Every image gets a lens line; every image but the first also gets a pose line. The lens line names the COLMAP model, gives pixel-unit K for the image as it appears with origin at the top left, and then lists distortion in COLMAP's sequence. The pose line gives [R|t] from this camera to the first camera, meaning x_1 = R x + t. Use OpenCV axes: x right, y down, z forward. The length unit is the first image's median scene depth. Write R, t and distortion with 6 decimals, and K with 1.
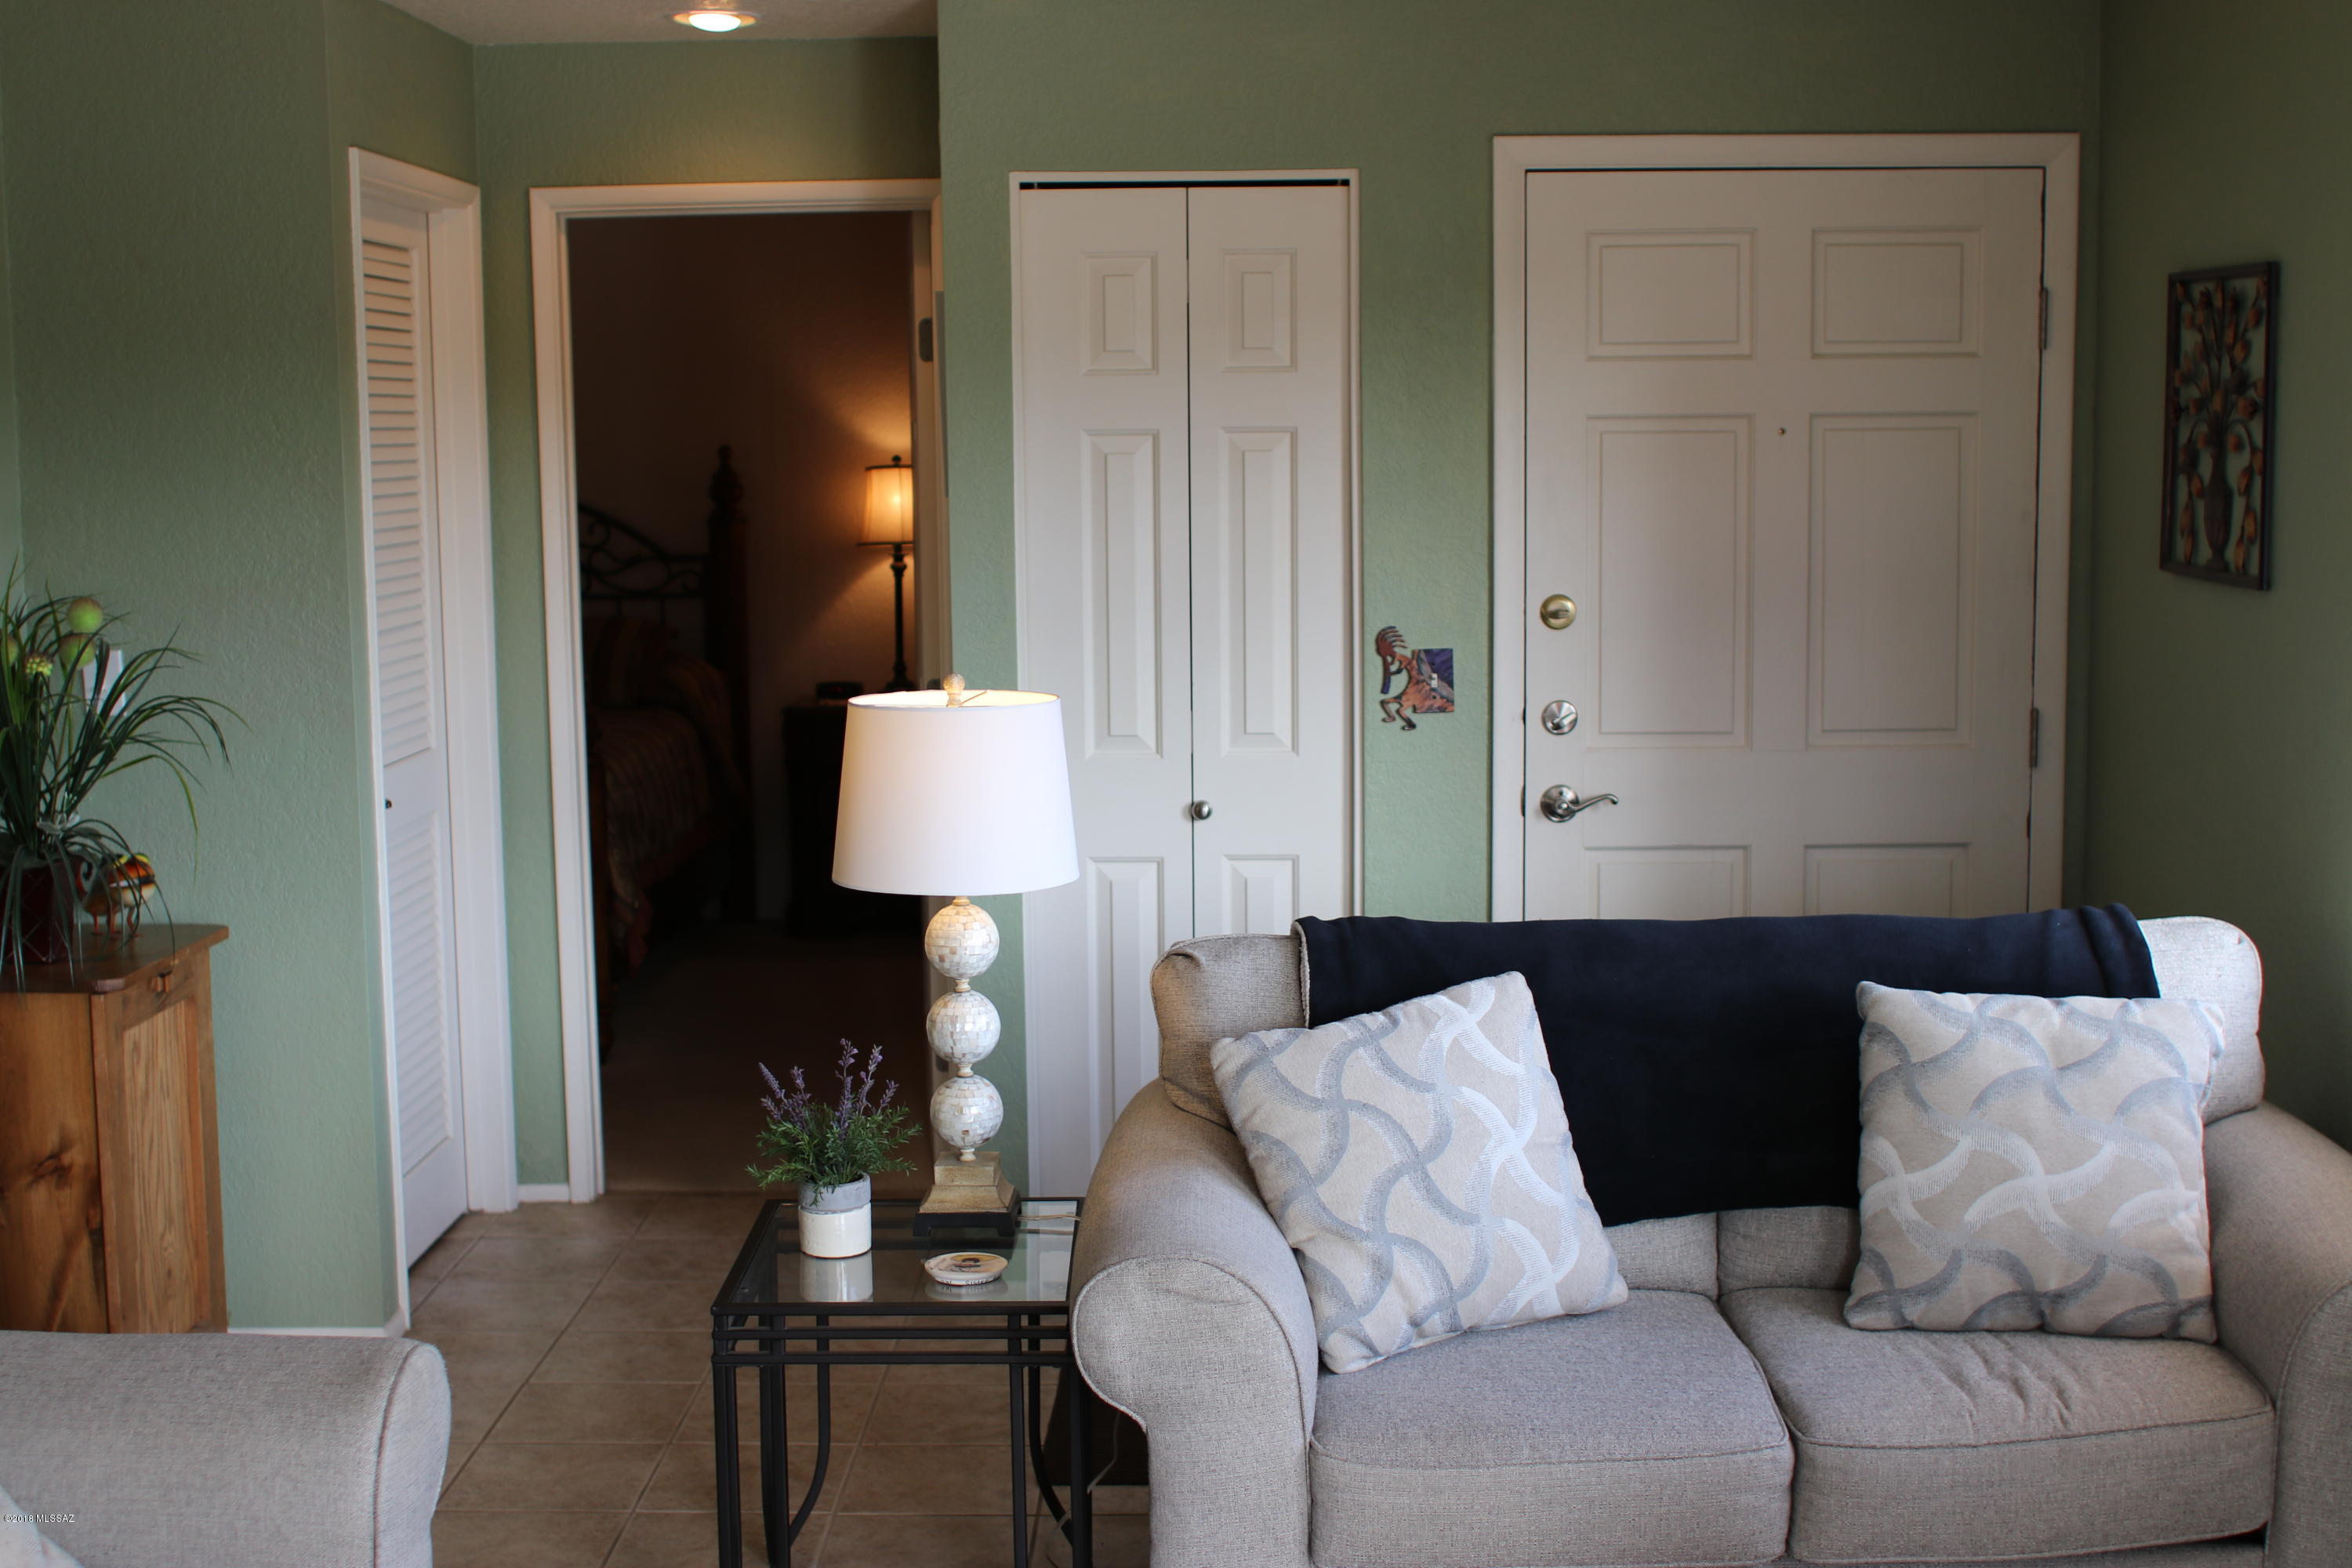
lens RADIAL K [[2971.1, 0, 1176.0], [0, 2971.1, 784.0], [0, 0, 1]] dist [-0.130838, 0.196571]
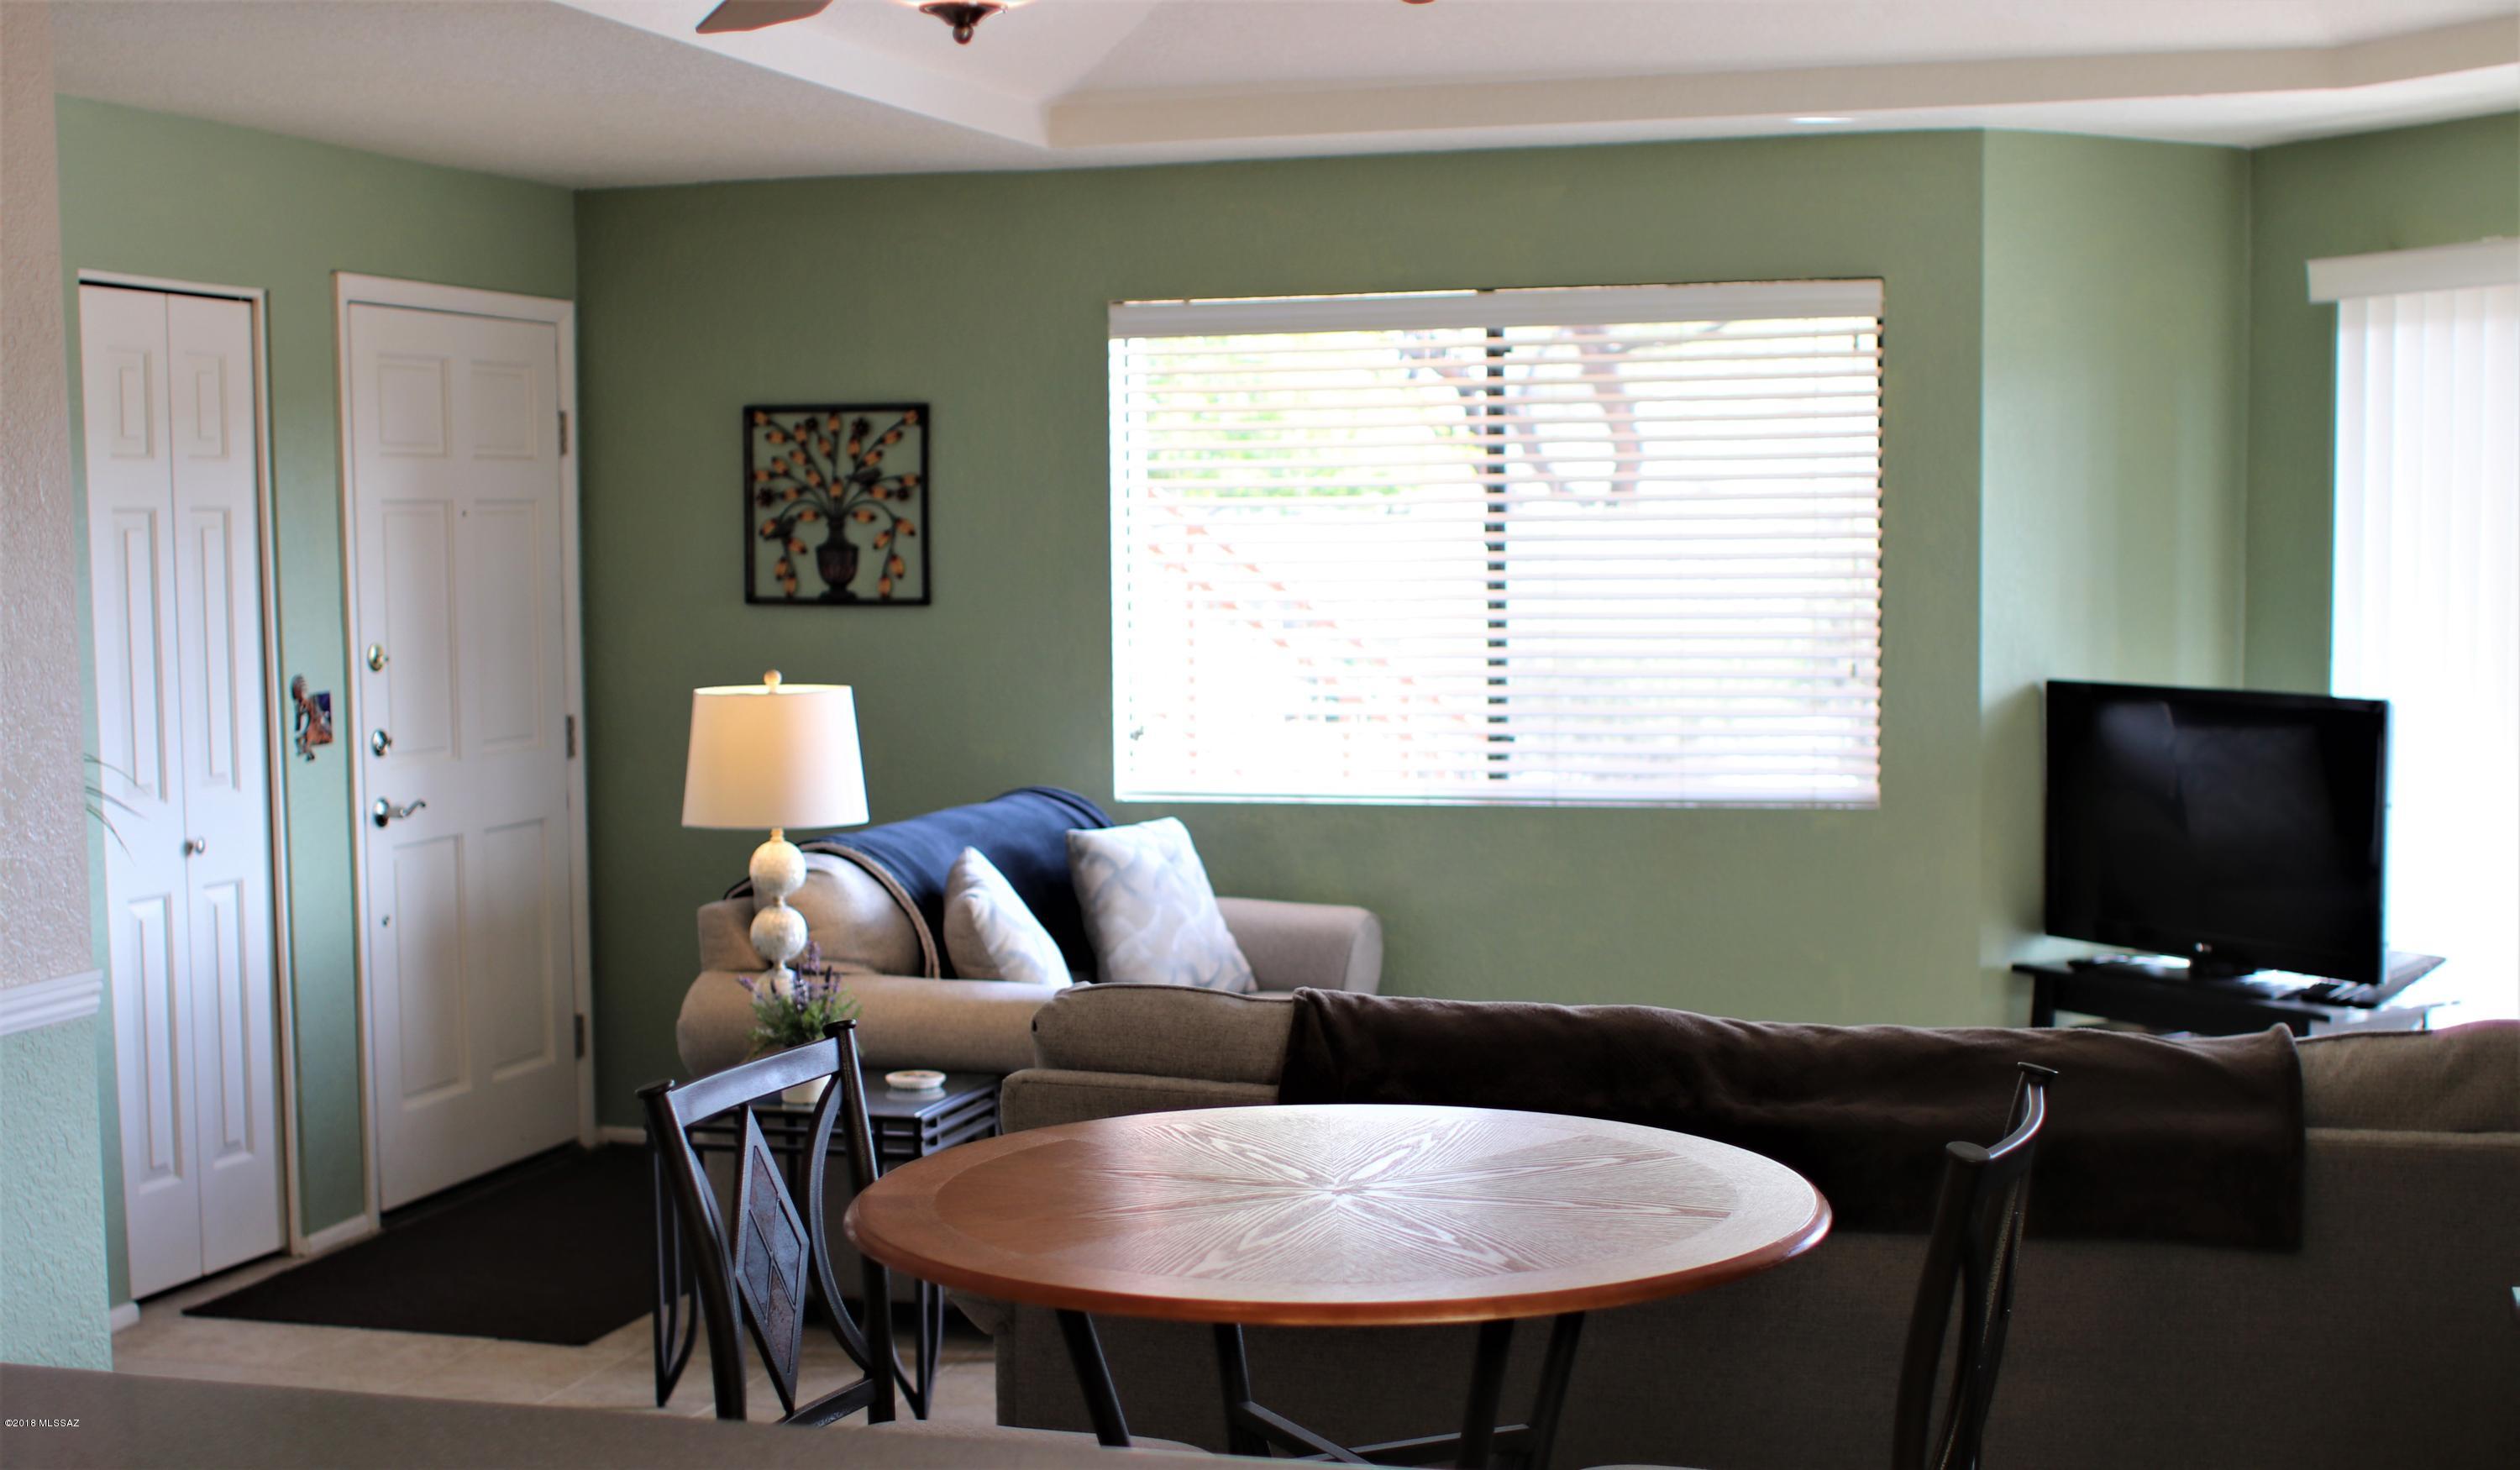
lens RADIAL K [[3147.9, 0, 1260.0], [0, 3147.9, 735.0], [0, 0, 1]] dist [-0.015053, -0.011434]
pose [[0.286336, -0.057063, 0.956428, -1.032419], [0.123999, 0.992037, 0.022064, -0.009248], [-0.950071, 0.112278, 0.291132, 0.271437]]
